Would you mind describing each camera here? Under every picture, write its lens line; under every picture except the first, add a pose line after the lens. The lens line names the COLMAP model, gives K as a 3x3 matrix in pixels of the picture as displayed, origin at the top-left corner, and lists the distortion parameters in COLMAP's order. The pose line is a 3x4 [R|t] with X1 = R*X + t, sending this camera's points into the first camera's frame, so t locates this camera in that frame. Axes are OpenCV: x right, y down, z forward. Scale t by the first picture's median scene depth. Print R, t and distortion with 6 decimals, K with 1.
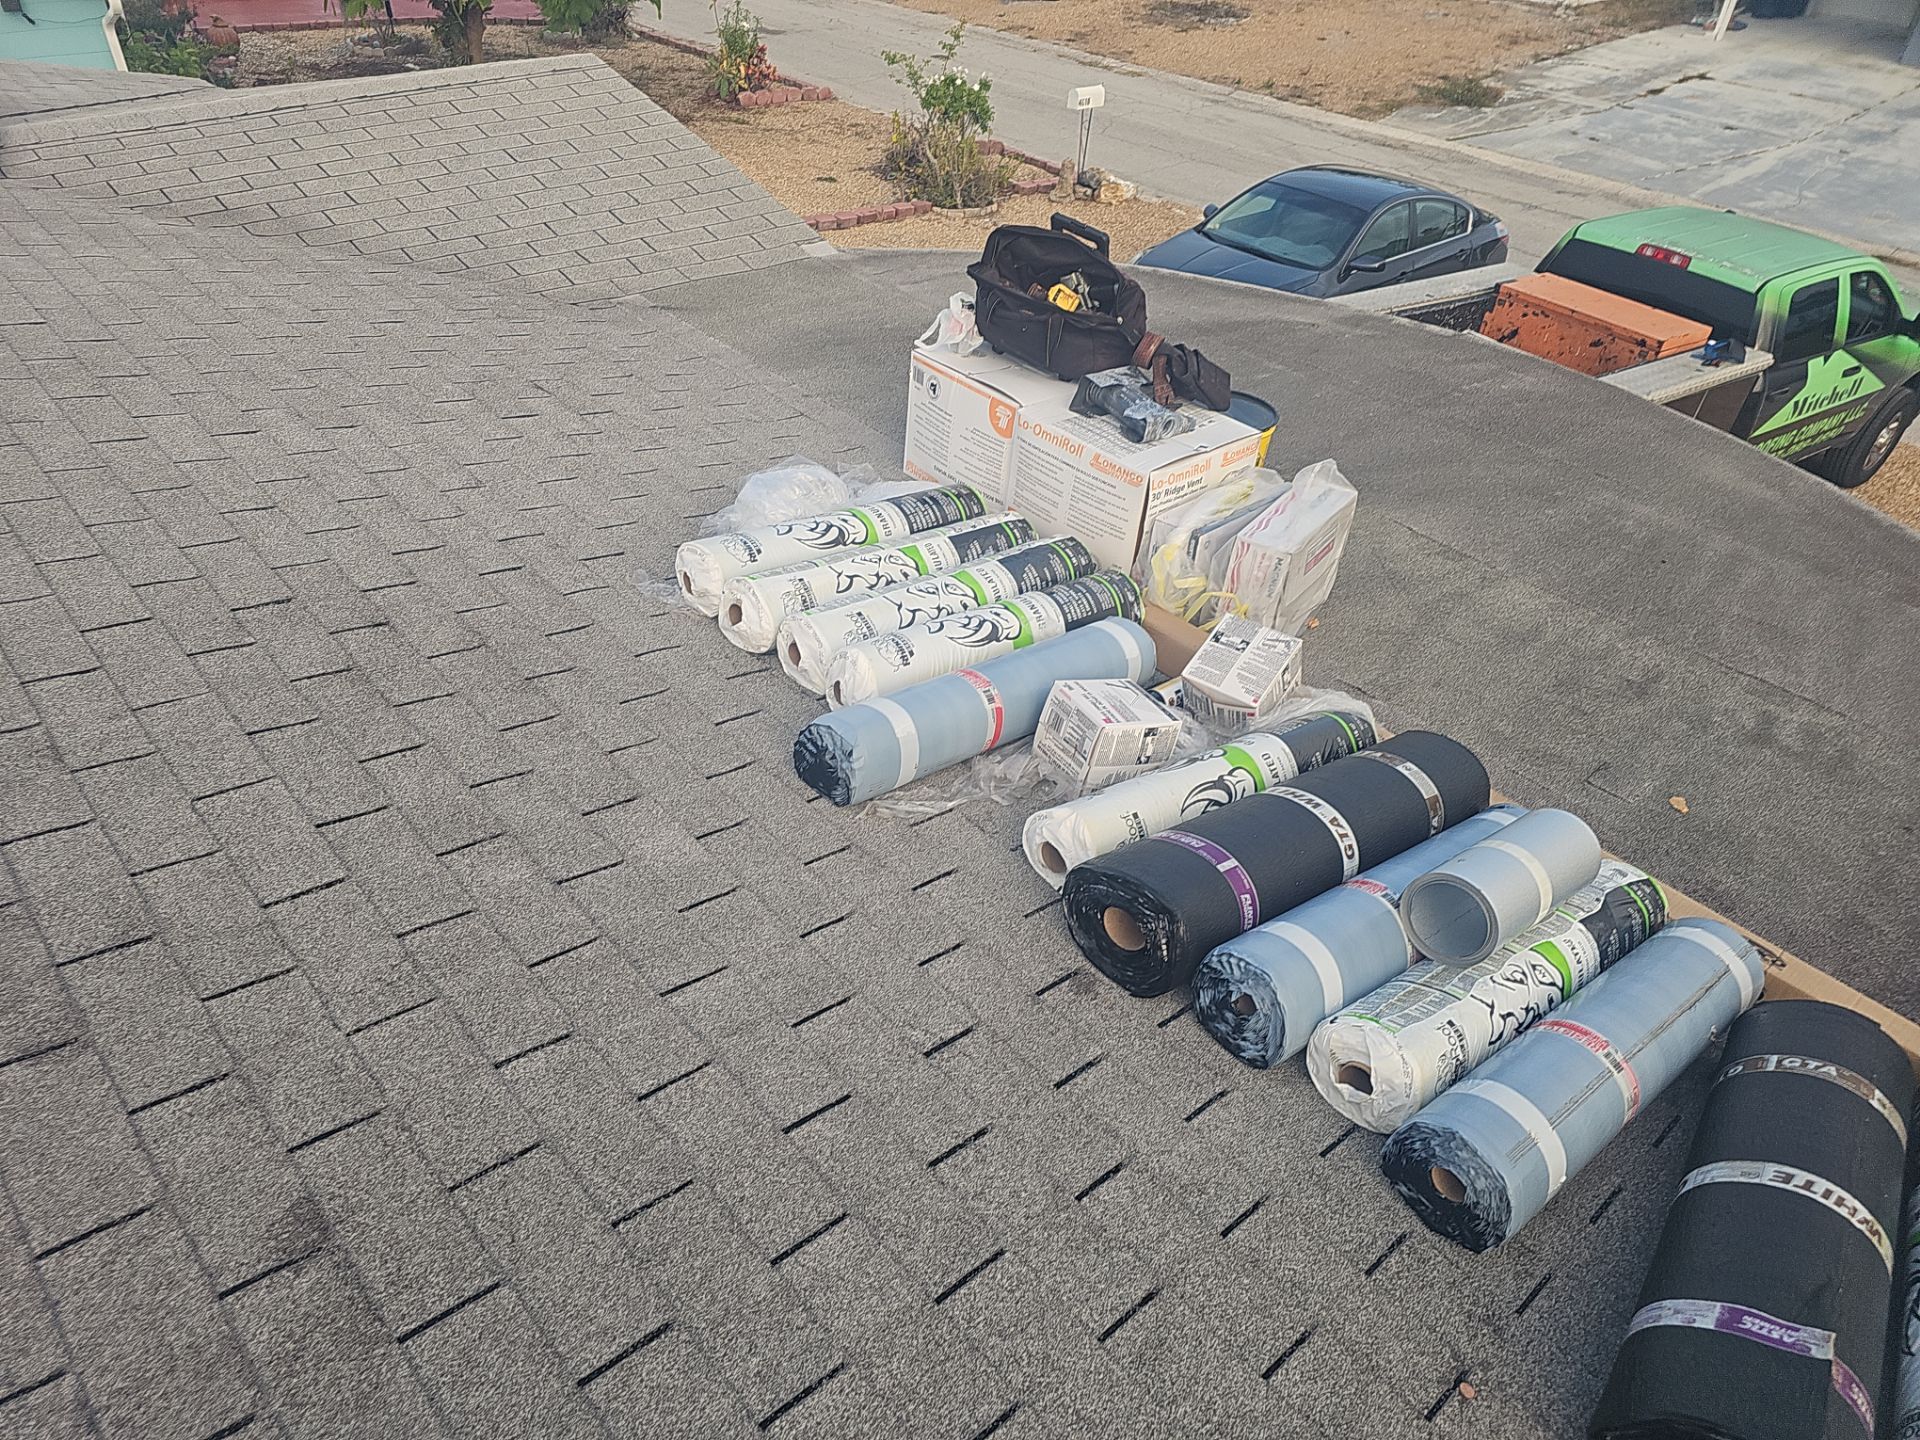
lens RADIAL K [[1304.6, 0, 960.0], [0, 1304.6, 720.0], [0, 0, 1]] dist [0.065287, -0.035681]
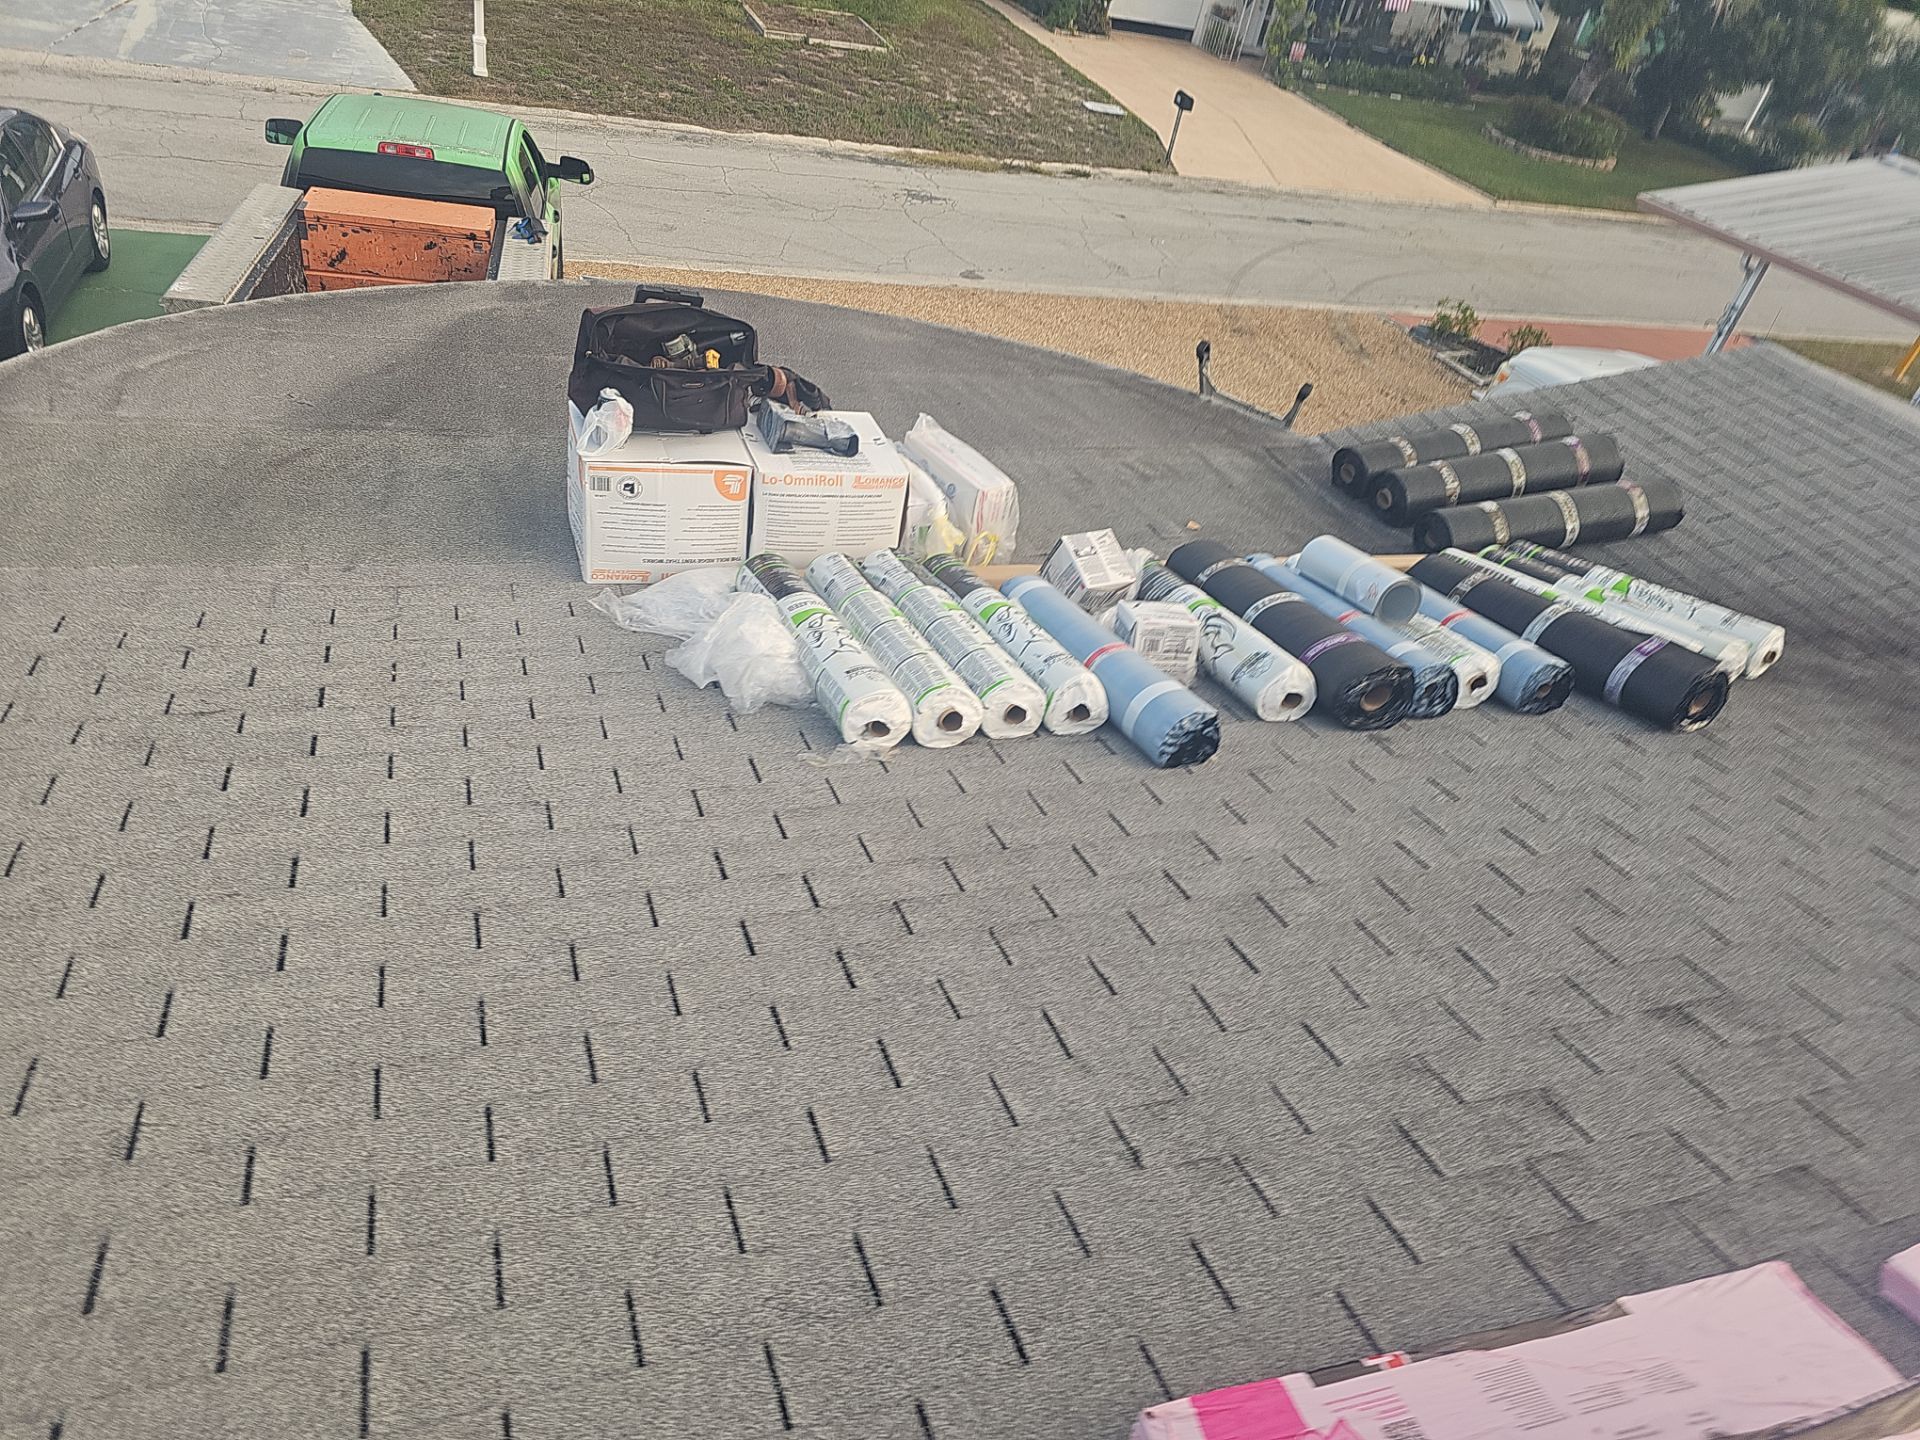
lens RADIAL K [[1304.6, 0, 960.0], [0, 1304.6, 720.0], [0, 0, 1]] dist [0.065287, -0.035681]
pose [[0.381112, -0.526459, 0.759996, -0.958639], [0.423406, 0.830152, 0.362732, -0.455527], [-0.821876, 0.183546, 0.539287, 0.385424]]
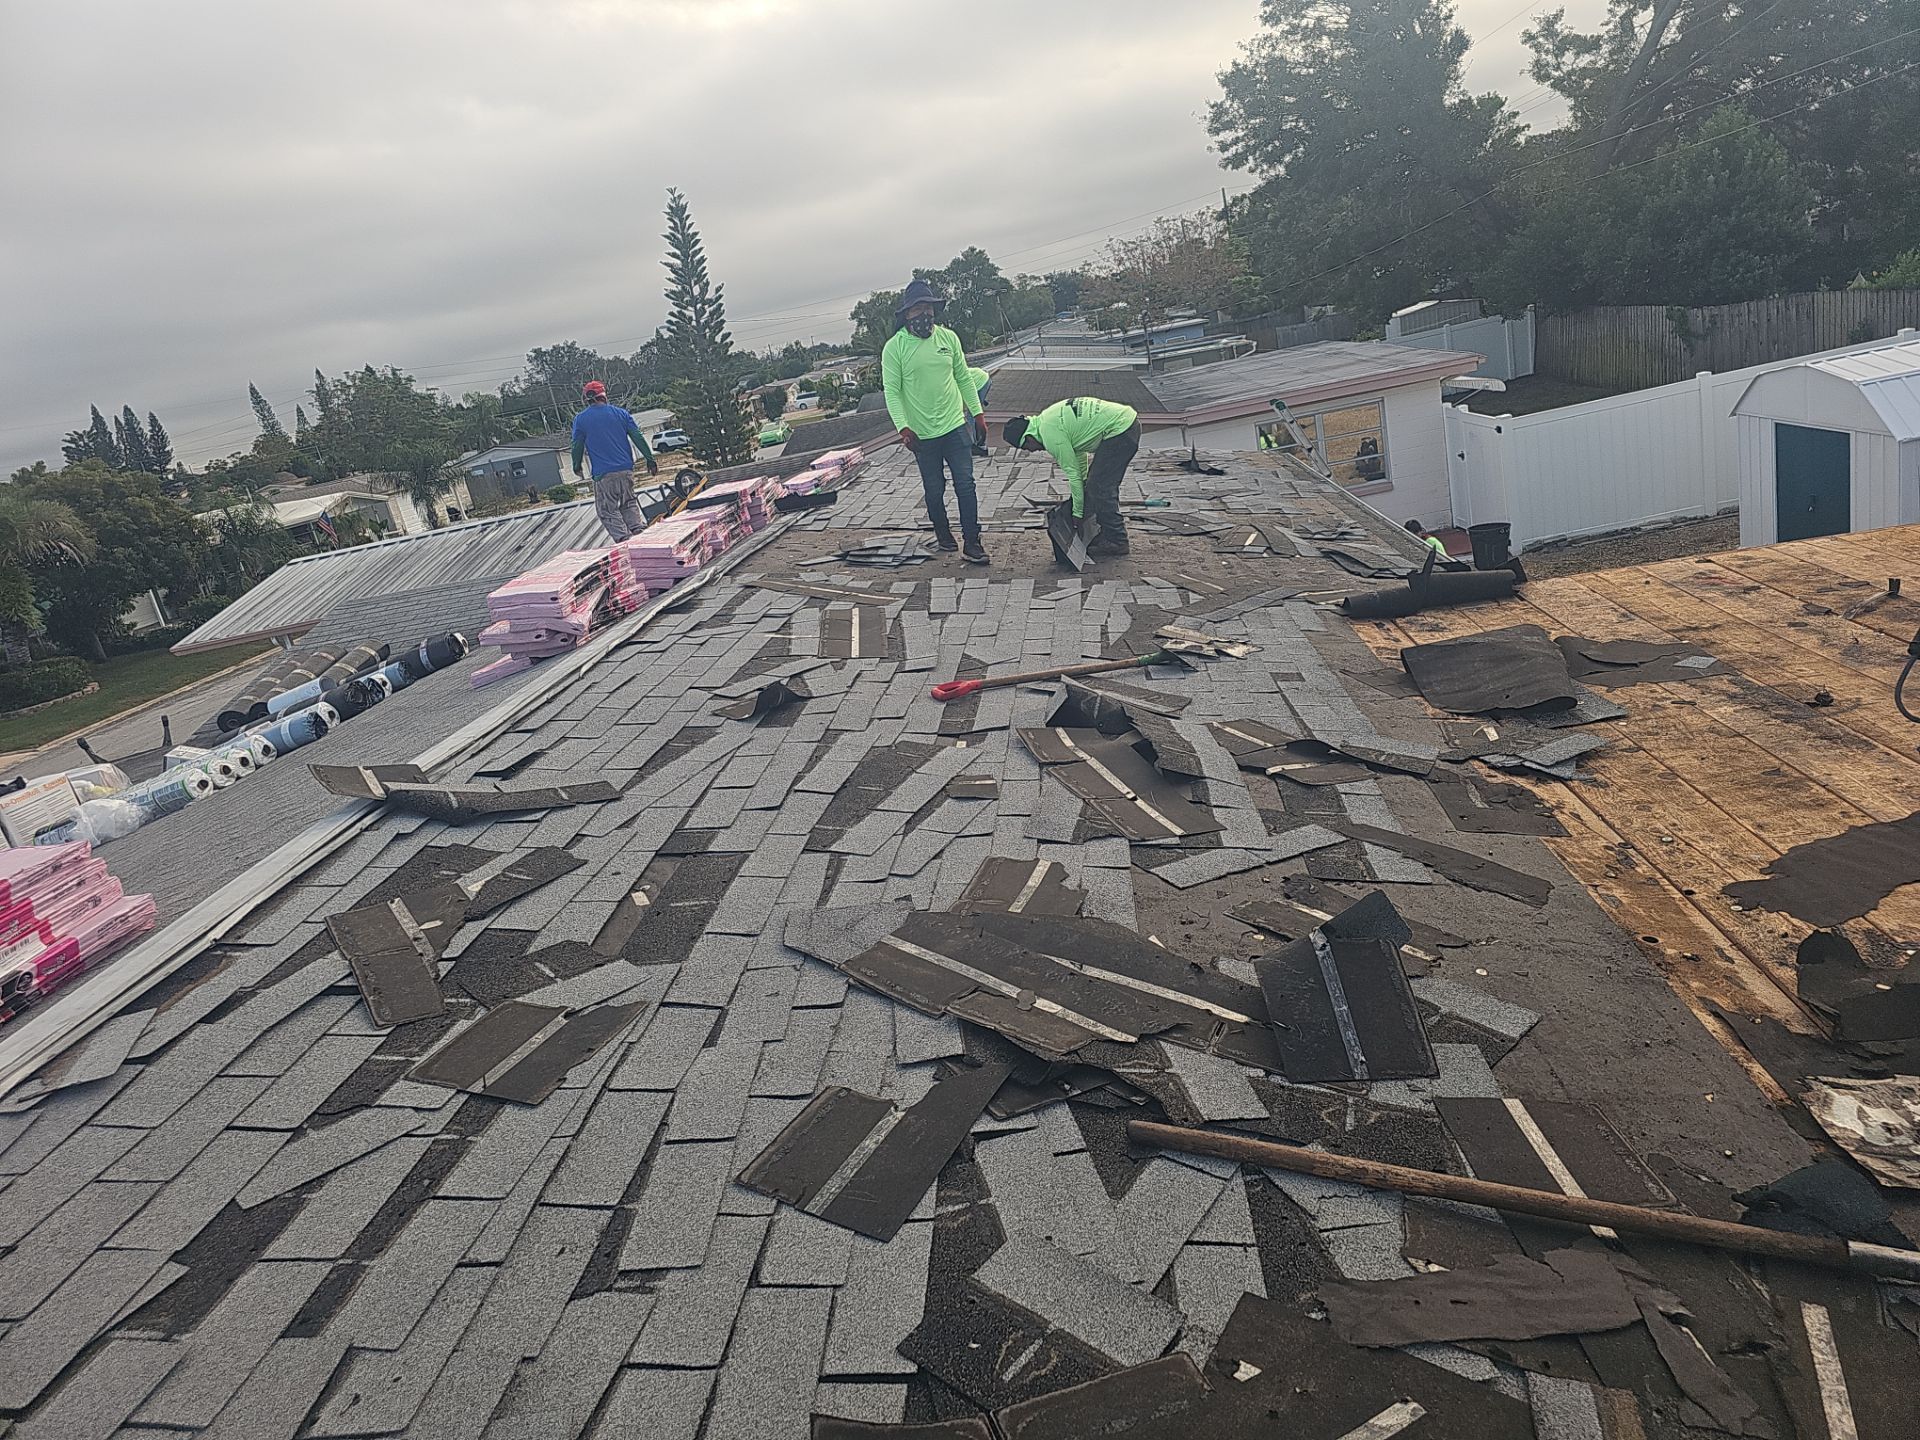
lens RADIAL K [[1304.6, 0, 960.0], [0, 1304.6, 720.0], [0, 0, 1]] dist [0.065287, -0.035681]
pose [[-0.670163, -0.117975, 0.732778, -2.711158], [0.575670, 0.540565, 0.613509, -0.809427], [-0.468493, 0.832989, -0.294352, 0.960965]]
